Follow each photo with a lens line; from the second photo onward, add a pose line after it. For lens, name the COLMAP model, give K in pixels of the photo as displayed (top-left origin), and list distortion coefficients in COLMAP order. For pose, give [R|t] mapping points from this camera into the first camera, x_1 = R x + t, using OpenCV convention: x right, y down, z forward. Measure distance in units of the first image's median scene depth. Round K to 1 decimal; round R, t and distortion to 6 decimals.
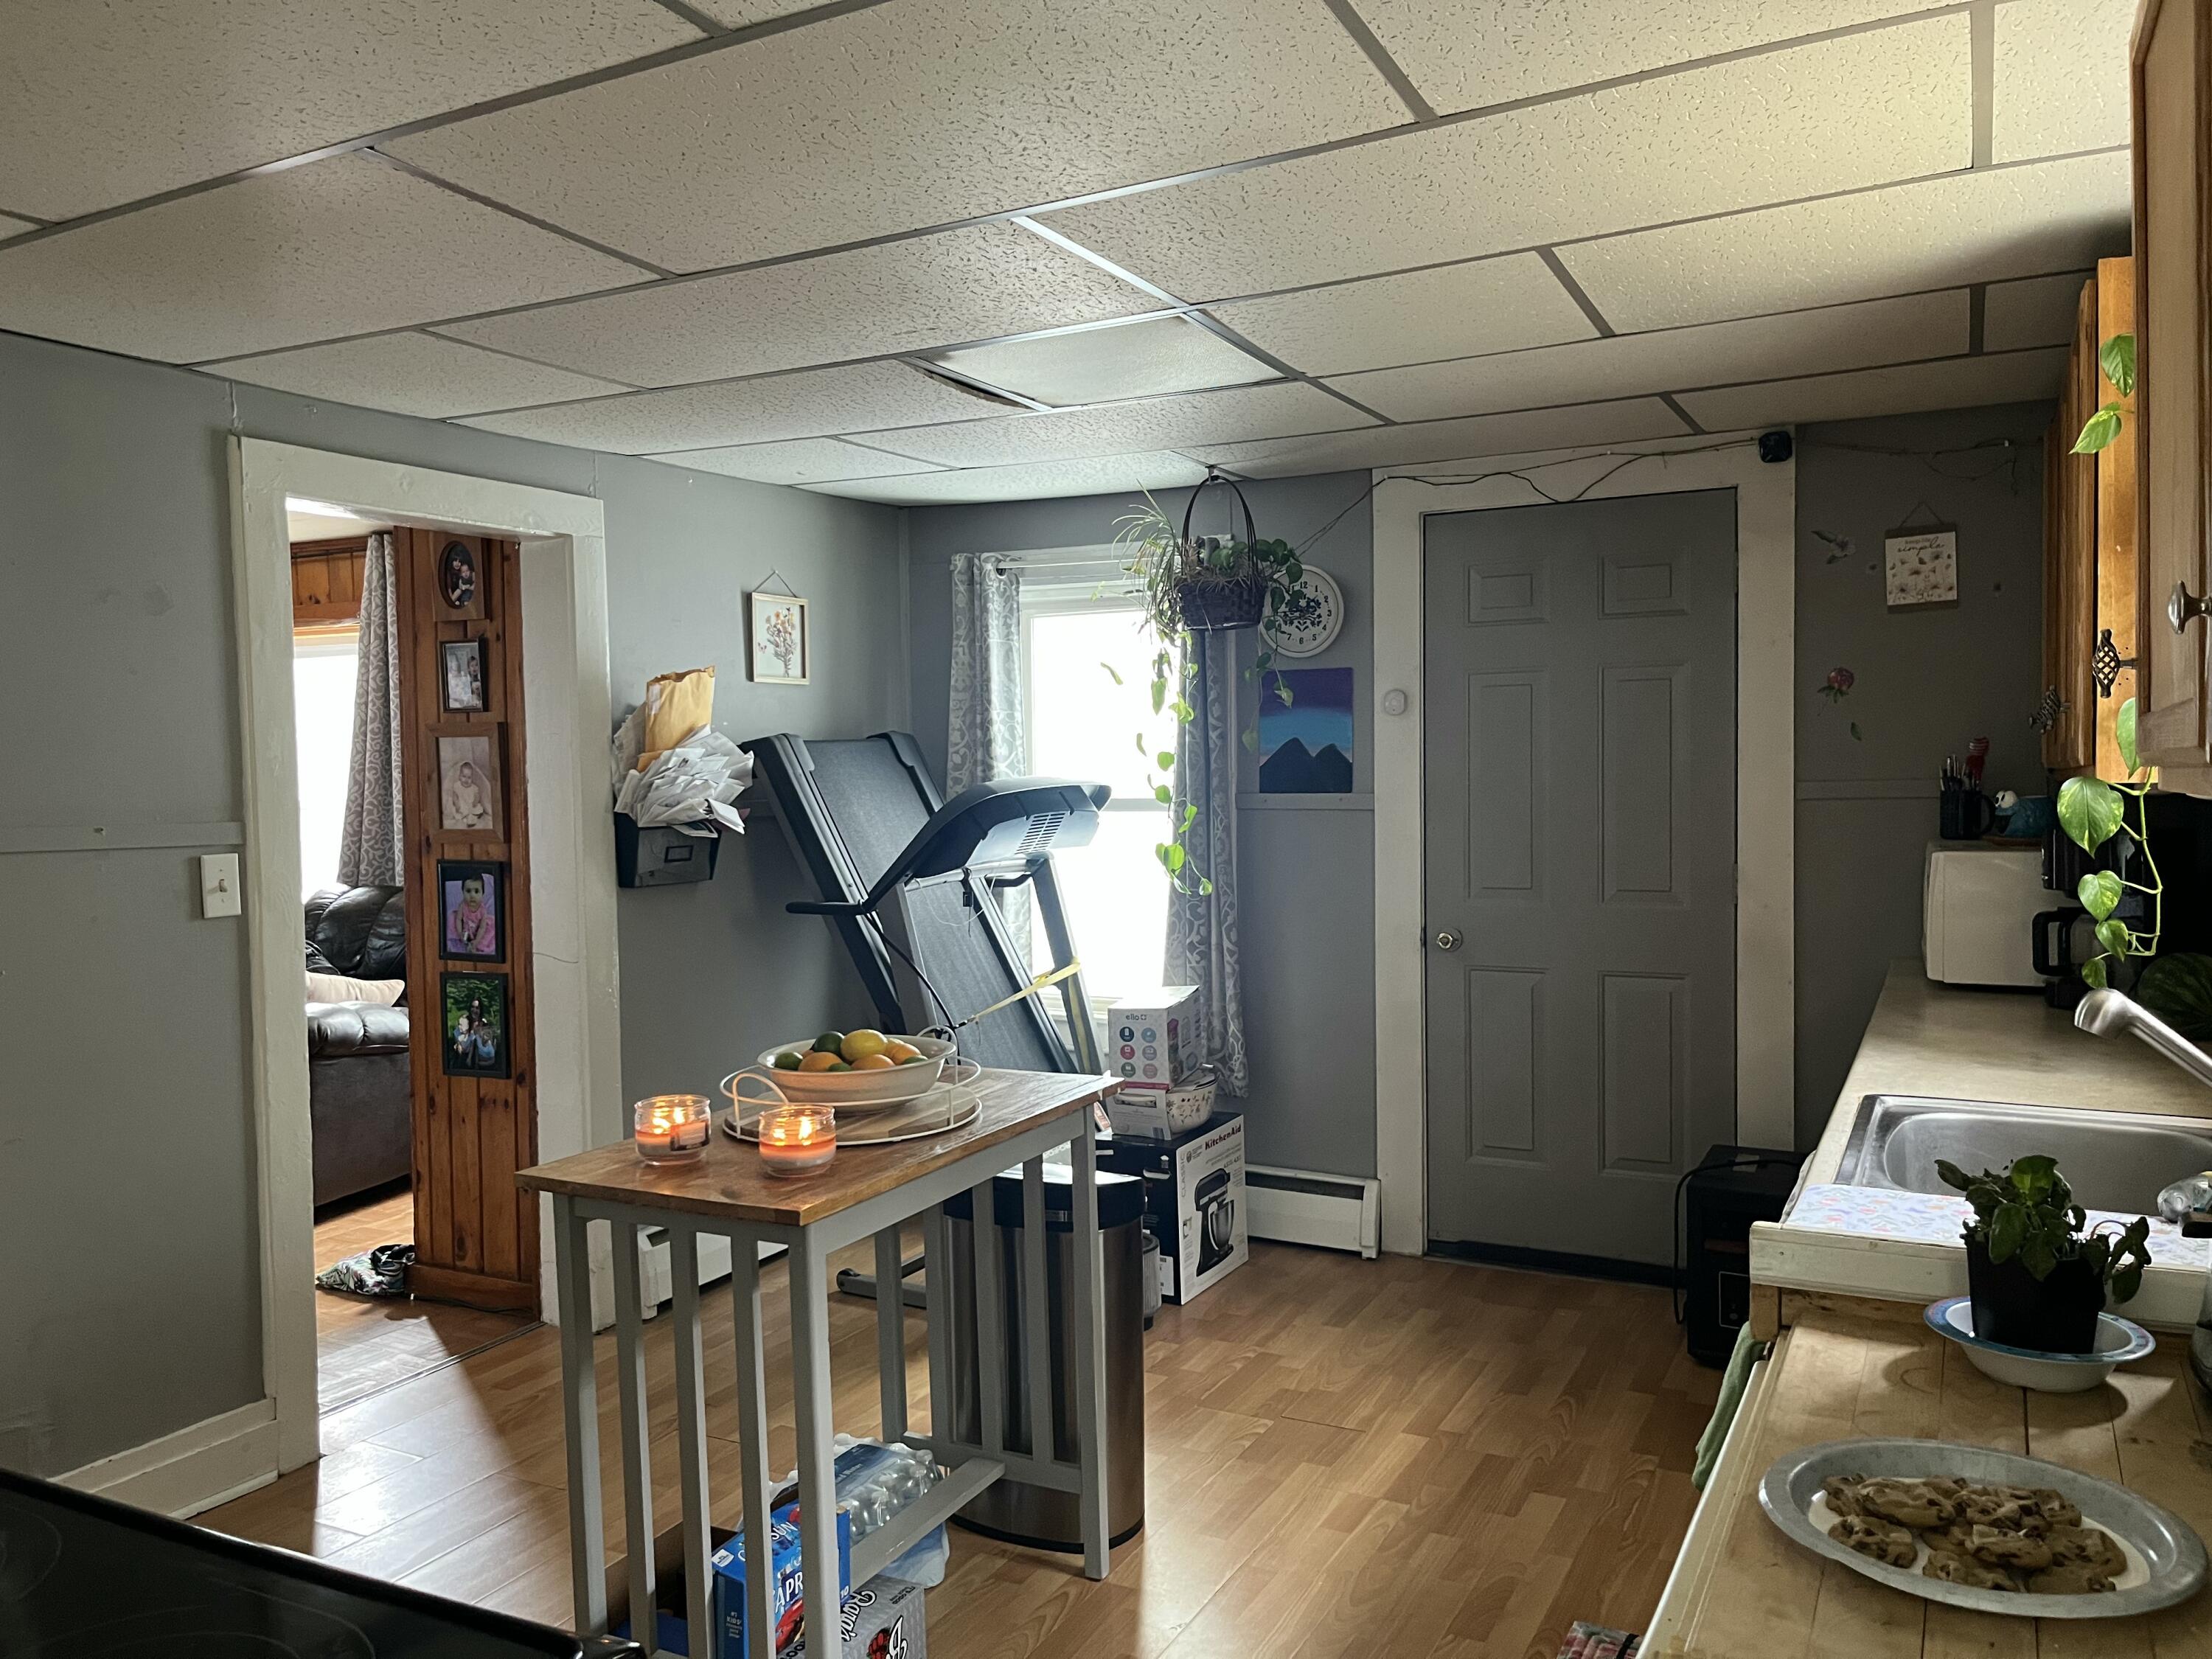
lens RADIAL K [[1675.1, 0, 1094.6], [0, 1675.1, 826.7], [0, 0, 1]] dist [0.034738, -0.051890]
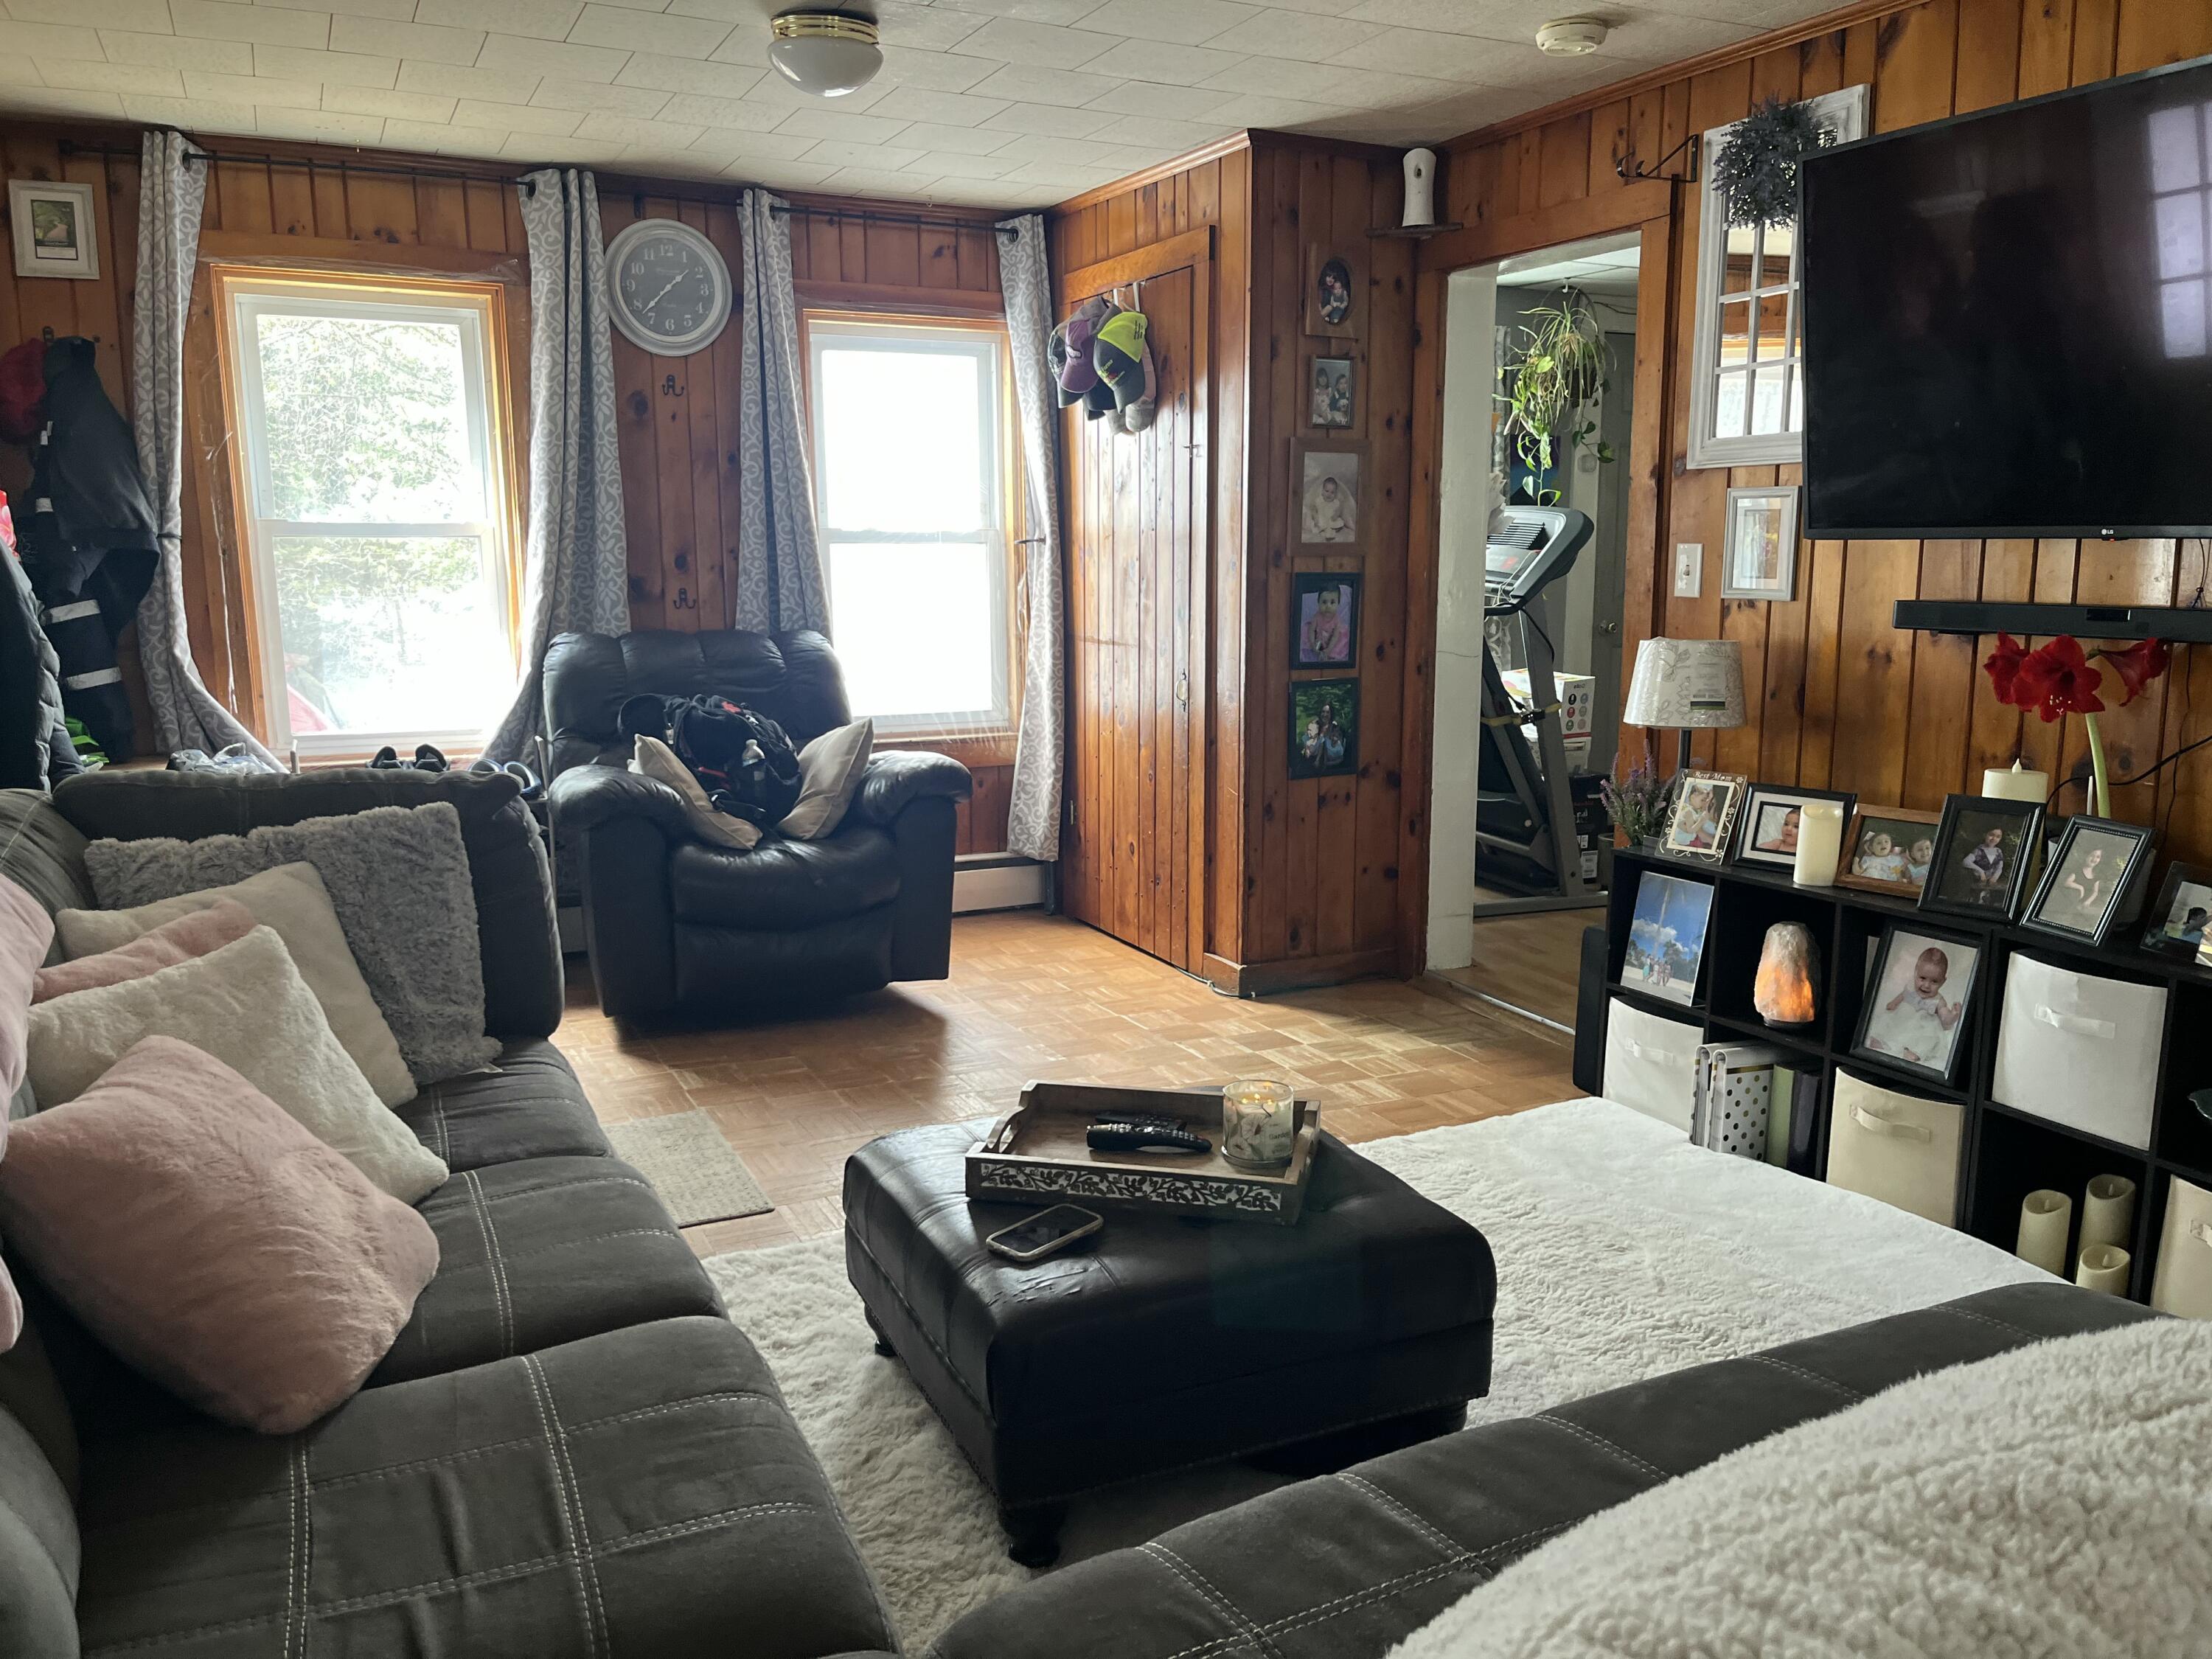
lens RADIAL K [[1675.1, 0, 1094.6], [0, 1675.1, 826.7], [0, 0, 1]] dist [0.034738, -0.051890]
pose [[0.601587, -0.119583, 0.789806, -1.314552], [0.018458, 0.990548, 0.135918, 0.032338], [-0.798594, -0.067188, 0.598108, 0.477711]]
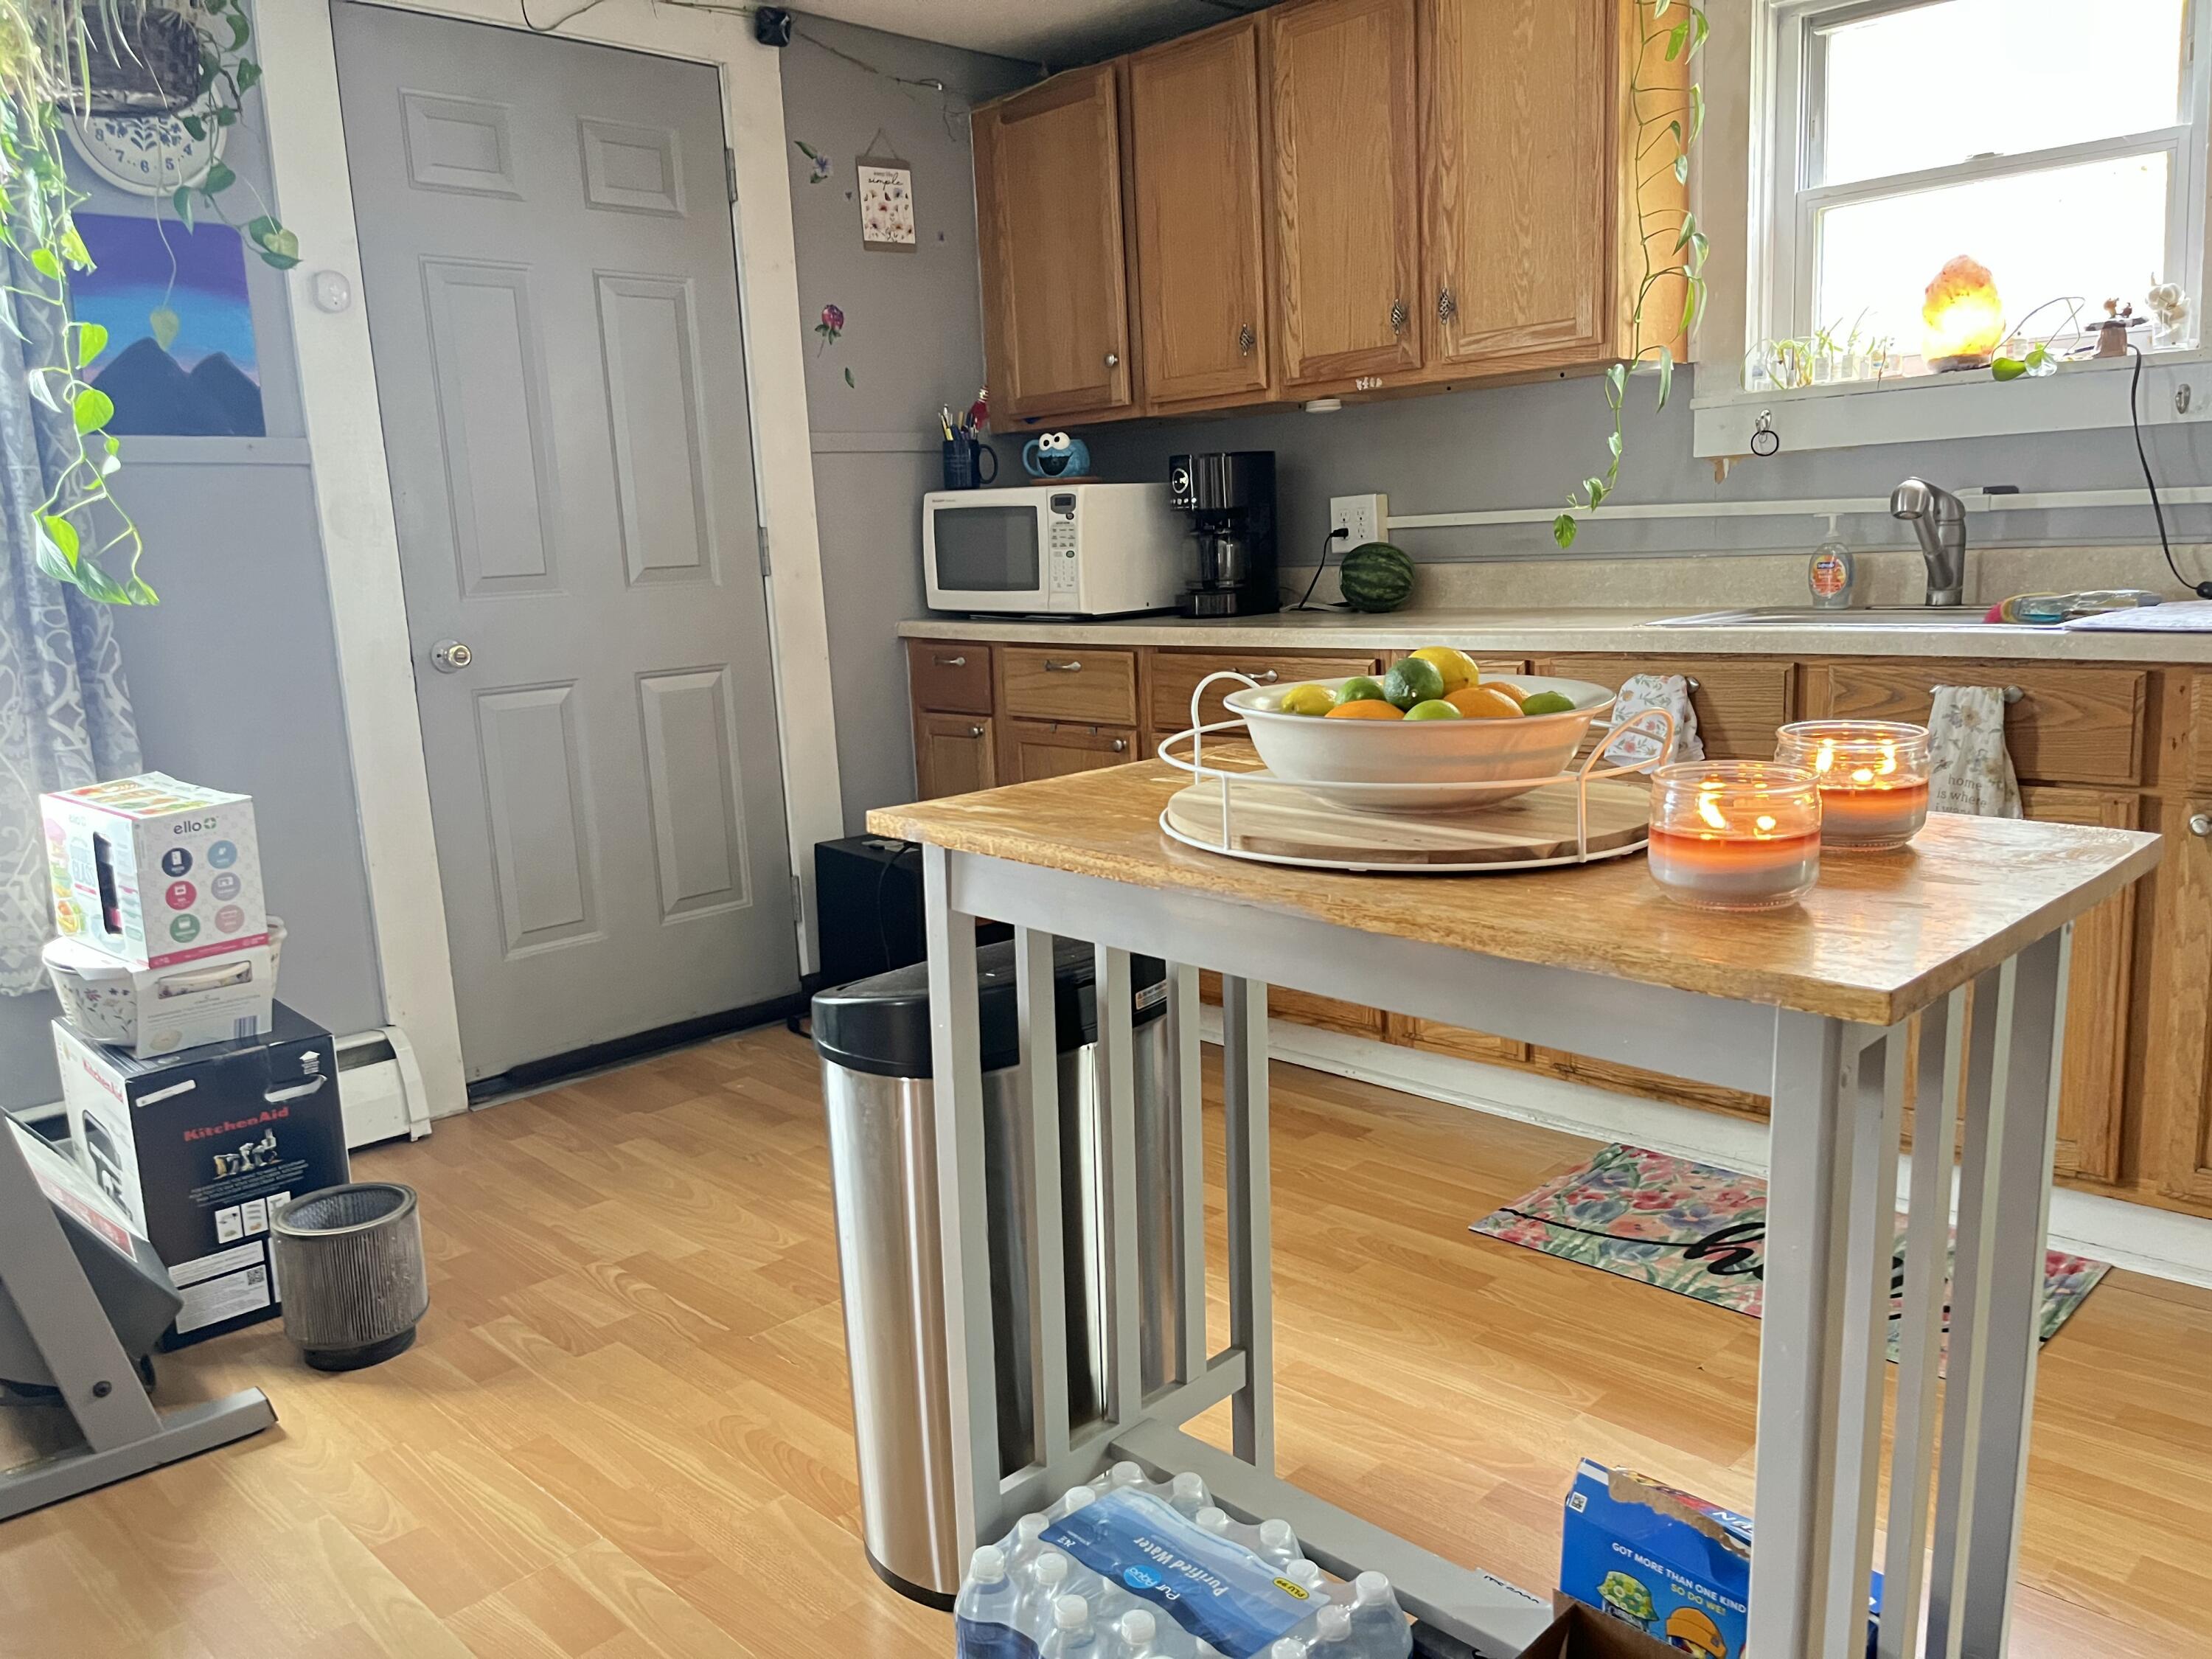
lens RADIAL K [[1675.1, 0, 1094.6], [0, 1675.1, 826.7], [0, 0, 1]] dist [0.034738, -0.051890]
pose [[0.287491, -0.166994, 0.943113, -0.395493], [0.071516, 0.985677, 0.152730, 0.051921], [-0.955110, 0.023539, 0.295316, 0.562830]]
